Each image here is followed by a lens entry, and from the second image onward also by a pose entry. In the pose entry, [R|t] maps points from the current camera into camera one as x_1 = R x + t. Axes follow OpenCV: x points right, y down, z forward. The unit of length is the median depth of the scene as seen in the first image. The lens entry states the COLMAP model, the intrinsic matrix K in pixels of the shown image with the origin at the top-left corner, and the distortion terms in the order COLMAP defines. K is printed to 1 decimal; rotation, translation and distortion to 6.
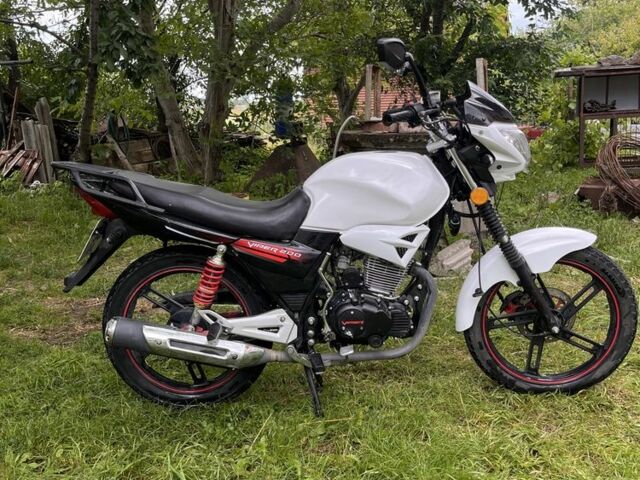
lens RADIAL K [[650.7, 0, 320.0], [0, 650.7, 240.0], [0, 0, 1]] dist [0.019633, 0.011673]
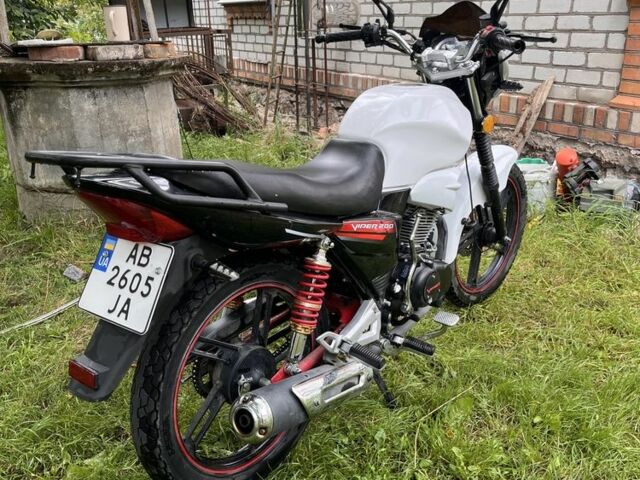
lens RADIAL K [[650.7, 0, 320.0], [0, 650.7, 240.0], [0, 0, 1]] dist [0.019633, 0.011673]
pose [[0.600220, -0.247085, 0.760714, -0.686447], [0.152940, 0.968994, 0.194063, -0.126084], [-0.785077, -0.000137, 0.619398, 0.575162]]
